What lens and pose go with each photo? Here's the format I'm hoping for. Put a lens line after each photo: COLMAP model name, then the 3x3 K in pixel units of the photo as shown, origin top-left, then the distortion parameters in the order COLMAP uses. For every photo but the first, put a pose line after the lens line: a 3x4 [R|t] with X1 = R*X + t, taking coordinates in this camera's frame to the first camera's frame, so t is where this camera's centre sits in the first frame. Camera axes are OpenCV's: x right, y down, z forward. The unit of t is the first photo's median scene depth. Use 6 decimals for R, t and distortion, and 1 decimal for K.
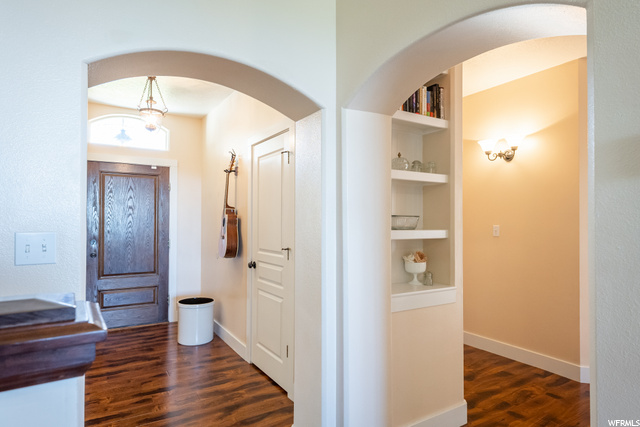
lens RADIAL K [[366.3, 0, 320.0], [0, 366.3, 213.5], [0, 0, 1]] dist [-0.001968, -0.000189]
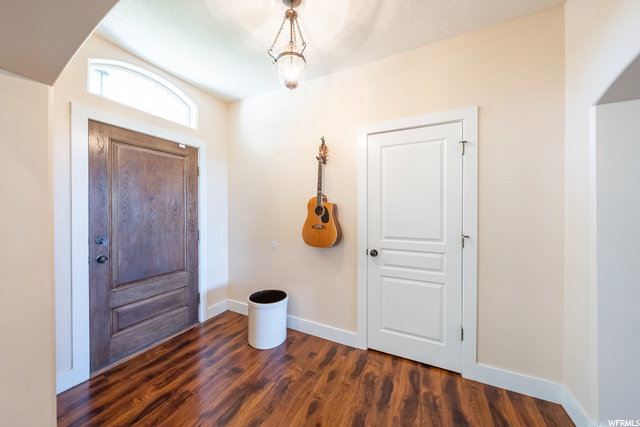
lens RADIAL K [[218.8, 0, 319.3], [0, 218.8, 210.1], [0, 0, 1]] dist [-0.000327, -0.000012]
pose [[0.854159, -0.002588, 0.520006, -0.552708], [-0.009589, 0.999739, 0.020726, 0.009962], [-0.519924, -0.022689, 0.853911, 0.501839]]
